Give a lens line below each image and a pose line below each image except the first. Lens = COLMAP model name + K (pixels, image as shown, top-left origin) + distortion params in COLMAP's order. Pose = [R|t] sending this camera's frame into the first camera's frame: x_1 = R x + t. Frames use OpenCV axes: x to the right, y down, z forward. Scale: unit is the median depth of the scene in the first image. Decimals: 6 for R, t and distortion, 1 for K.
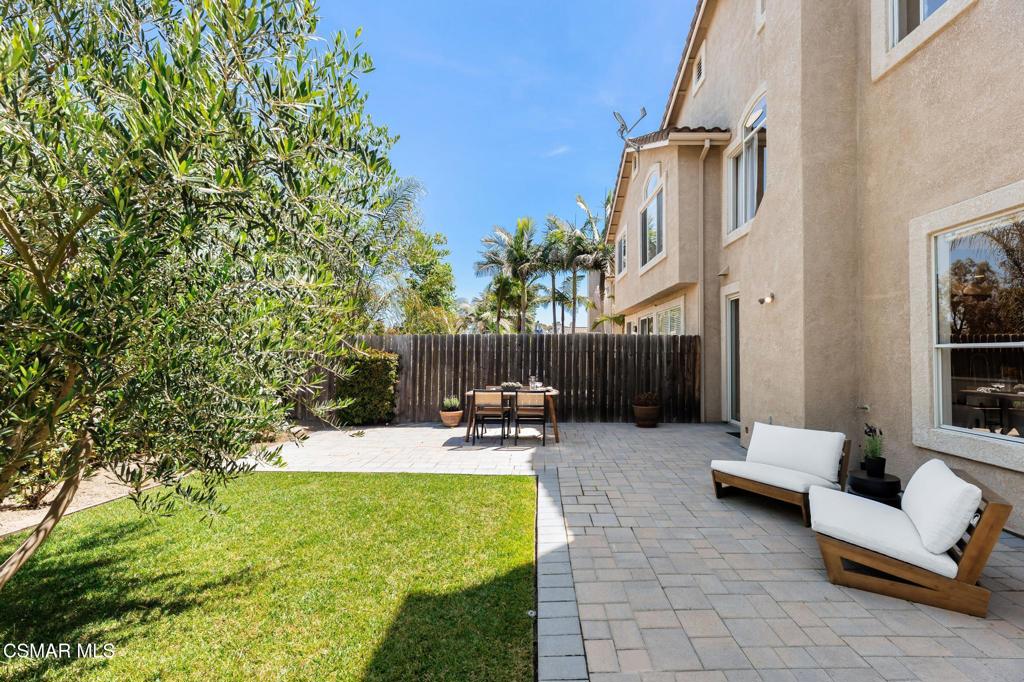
lens RADIAL K [[444.6, 0, 534.4], [0, 444.6, 345.8], [0, 0, 1]] dist [0.000769, 0.000150]
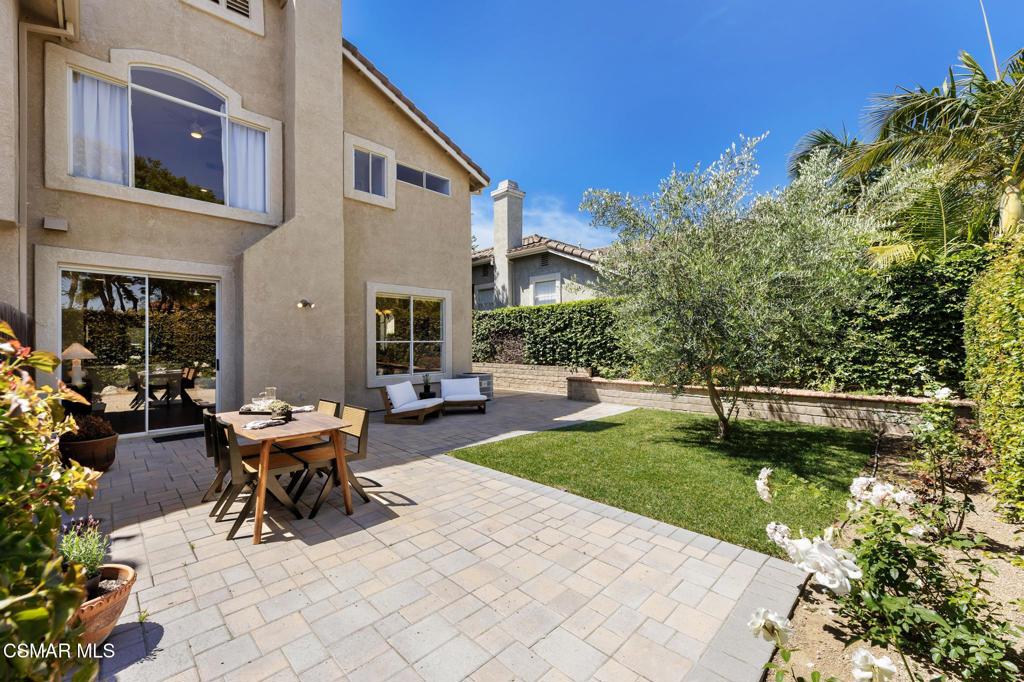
lens RADIAL K [[411.6, 0, 512.7], [0, 411.6, 342.6], [0, 0, 1]] dist [0.008348, -0.000070]
pose [[-0.724695, 0.001758, 0.689067, -0.513844], [-0.007345, 0.999920, -0.010276, 0.010519], [-0.689030, -0.012508, -0.724625, 0.991611]]
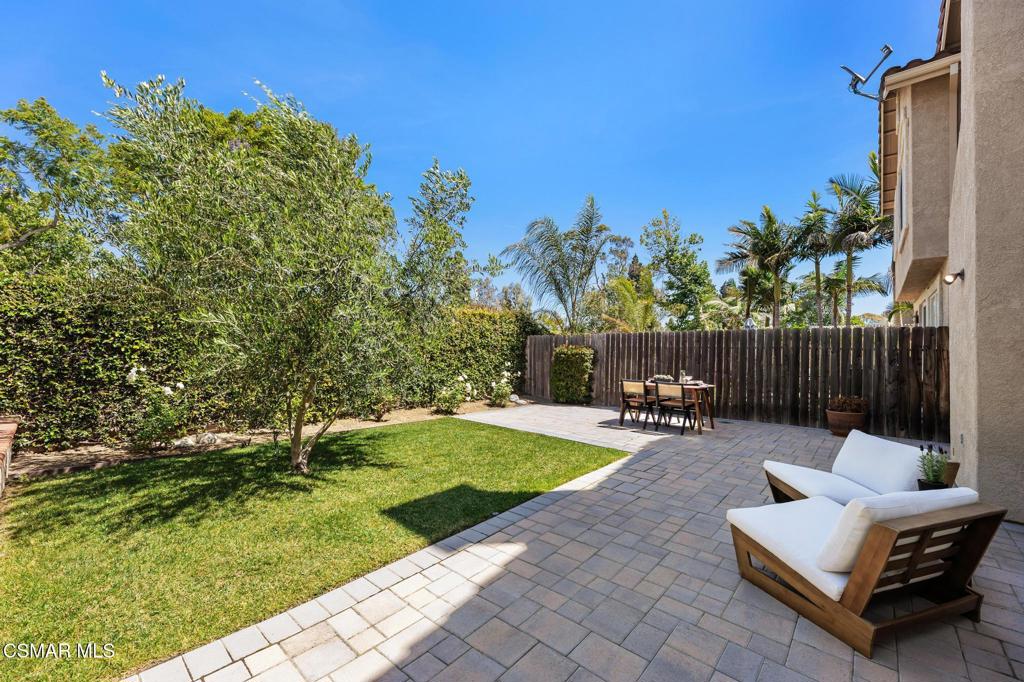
lens RADIAL K [[411.6, 0, 512.7], [0, 411.6, 342.6], [0, 0, 1]] dist [0.008348, -0.000070]
pose [[0.753116, -0.005568, -0.657865, 0.287796], [0.004294, 0.999984, -0.003548, 0.003263], [0.657874, -0.000153, 0.753128, -0.012336]]
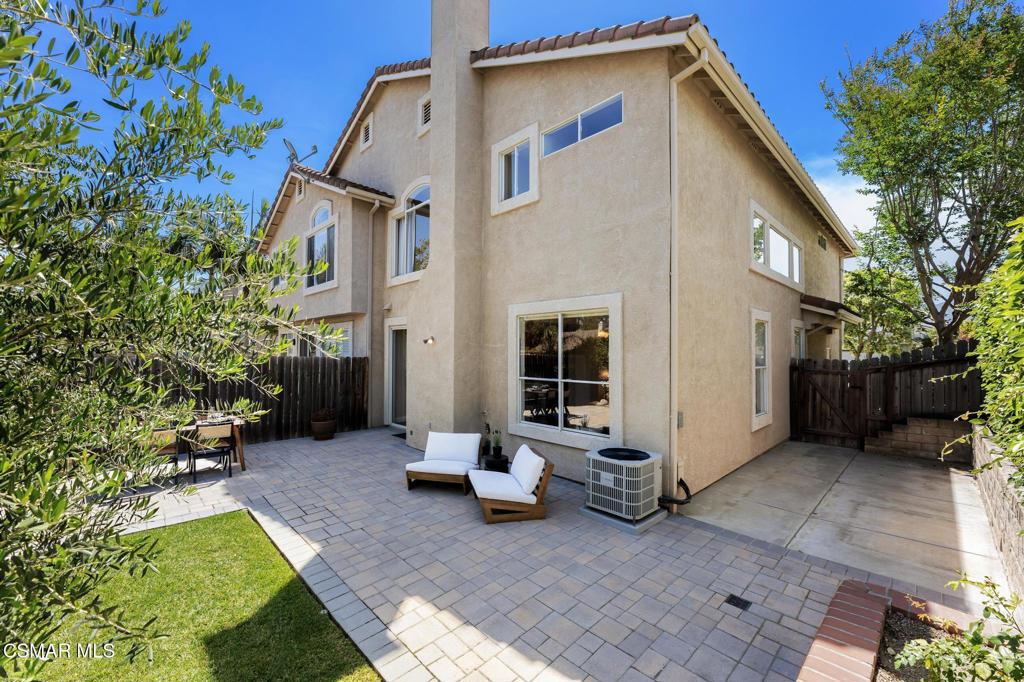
lens RADIAL K [[411.6, 0, 512.7], [0, 411.6, 342.6], [0, 0, 1]] dist [0.008348, -0.000070]
pose [[0.712808, 0.013981, 0.701220, -0.143376], [-0.013887, 0.999887, -0.005820, -0.064116], [-0.701221, -0.005589, 0.712922, -0.086953]]
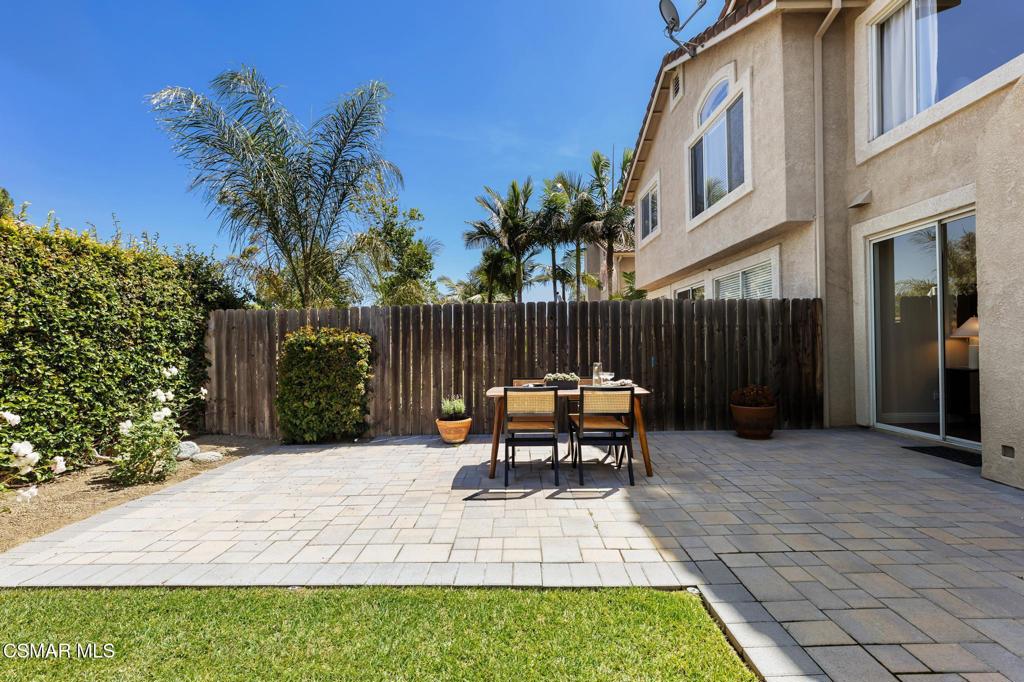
lens RADIAL K [[440.6, 0, 513.1], [0, 440.6, 343.6], [0, 0, 1]] dist [0.001124, 0.000251]
pose [[0.999807, -0.018606, 0.006285, -0.100859], [0.018537, 0.999768, 0.010924, 0.029713], [-0.006487, -0.010805, 0.999921, 0.349703]]
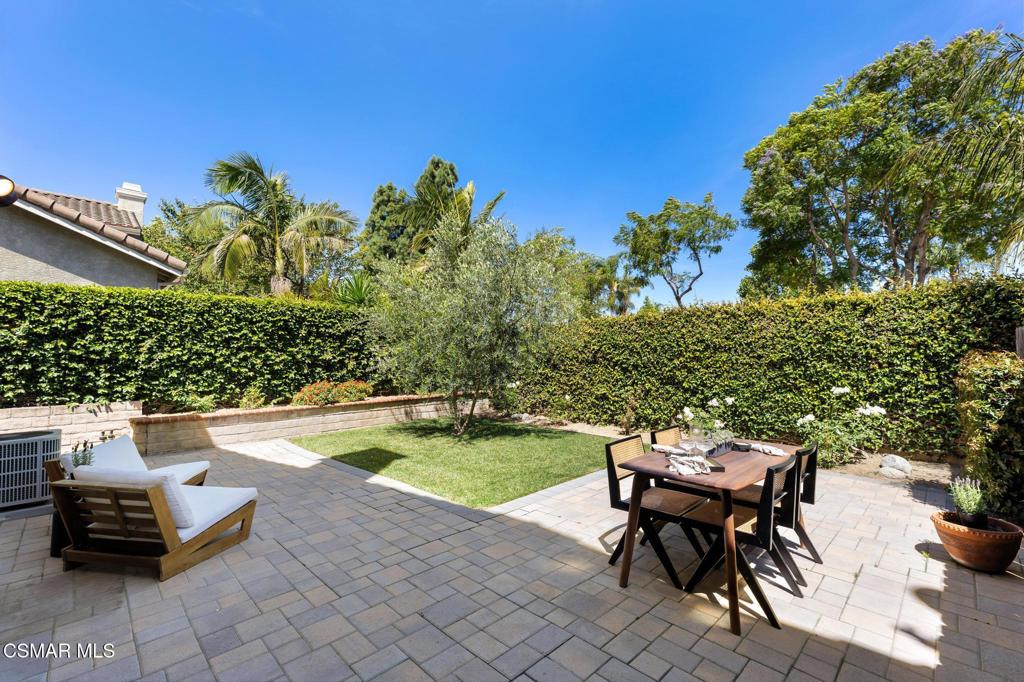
lens RADIAL K [[431.2, 0, 512.0], [0, 431.2, 341.0], [0, 0, 1]] dist [0.001790, 0.000193]
pose [[-0.699834, -0.026581, -0.713811, 0.327586], [0.013518, 0.998636, -0.050440, 0.011399], [0.714178, -0.044948, -0.698520, 0.974897]]
